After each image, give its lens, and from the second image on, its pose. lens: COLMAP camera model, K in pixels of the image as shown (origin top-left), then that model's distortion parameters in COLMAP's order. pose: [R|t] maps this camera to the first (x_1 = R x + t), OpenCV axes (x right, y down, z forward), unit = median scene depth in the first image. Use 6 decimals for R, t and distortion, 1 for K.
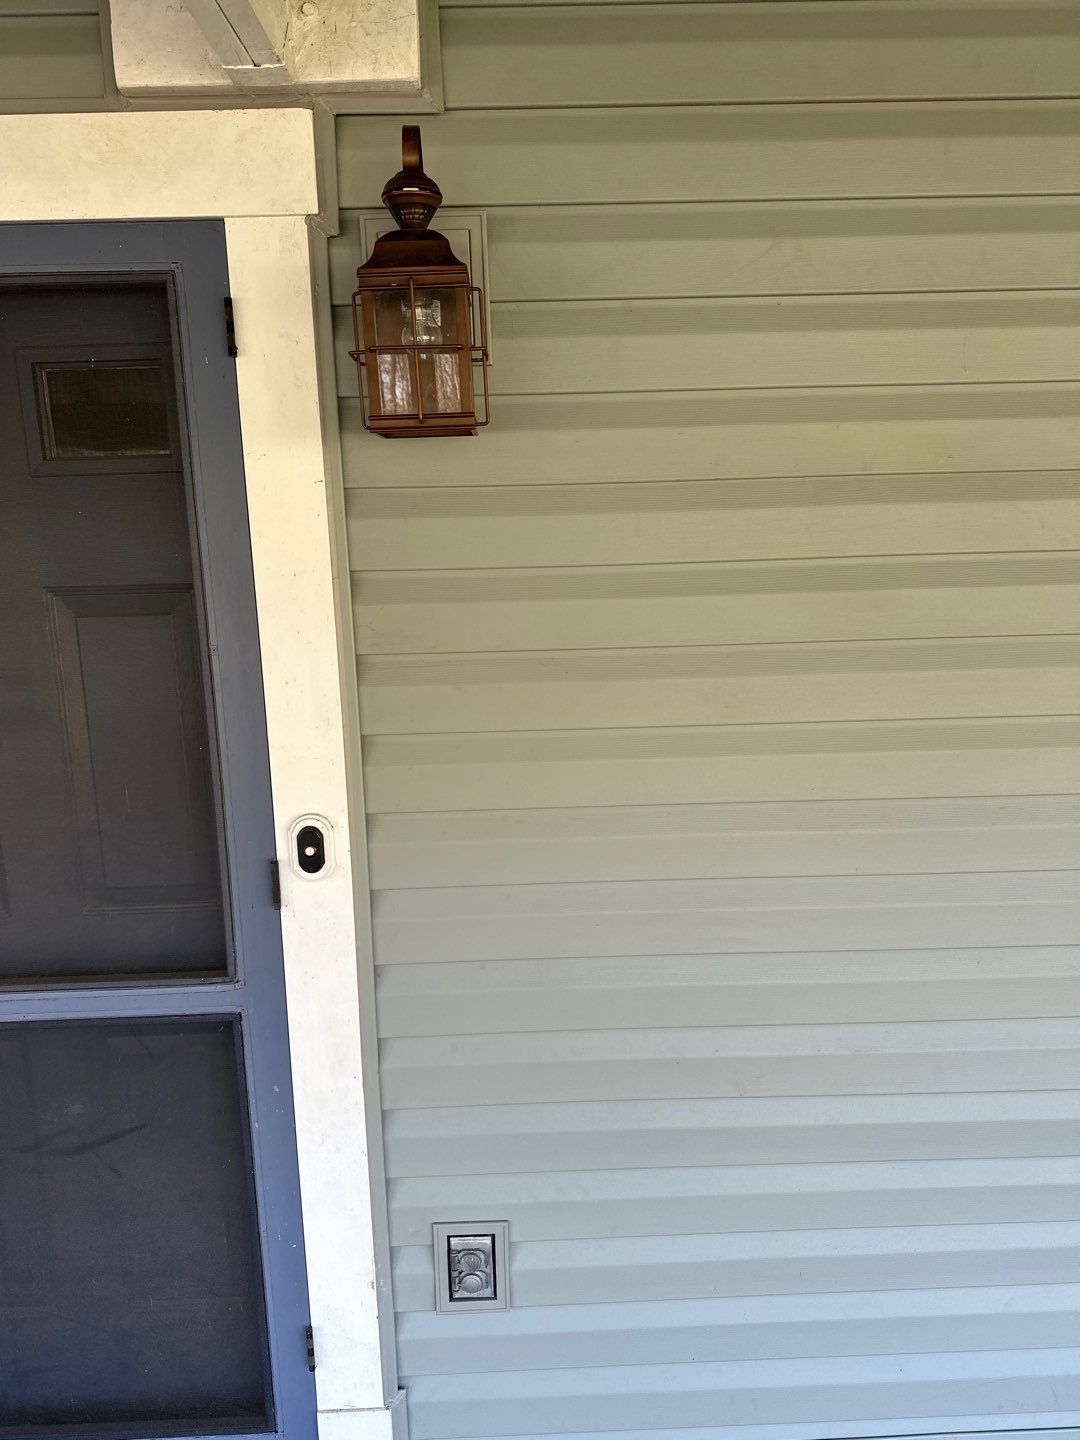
lens RADIAL K [[1013.7, 0, 542.5], [0, 1013.7, 722.2], [0, 0, 1]] dist [0.009003, 0.002673]
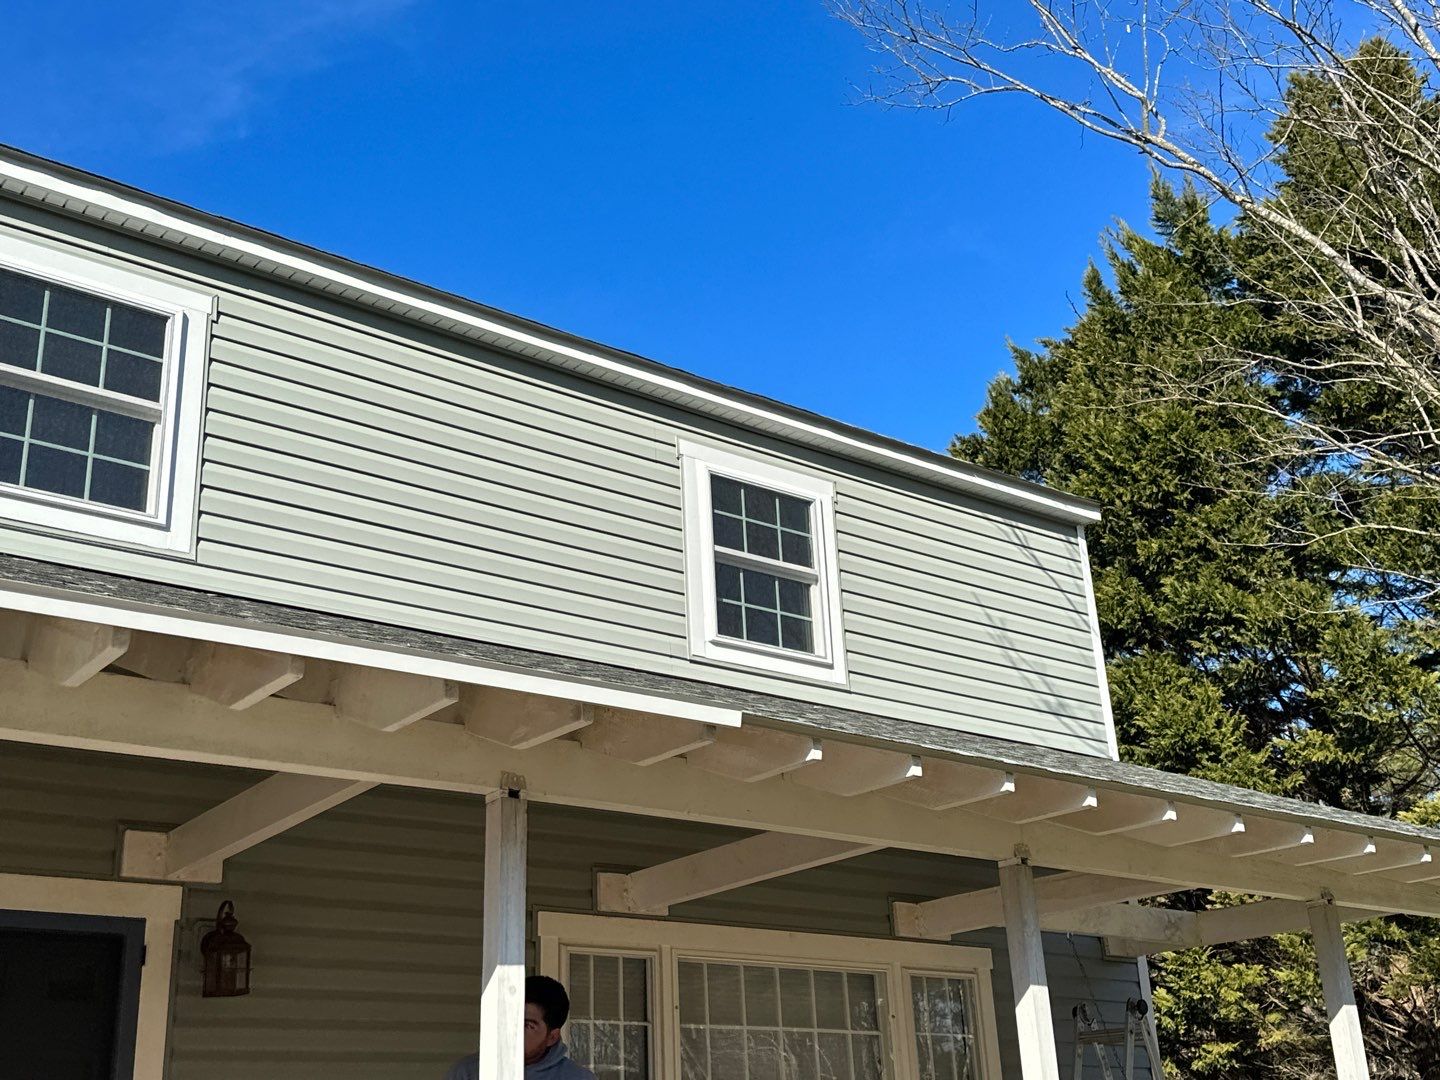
lens RADIAL K [[1703.6, 0, 739.2], [0, 1703.6, 534.0], [0, 0, 1]] dist [0.181466, -0.392986]
pose [[0.800427, 0.217143, 0.558717, -1.838588], [0.129078, 0.847778, -0.514405, 1.248800], [-0.585367, 0.483862, 0.650556, -3.486105]]
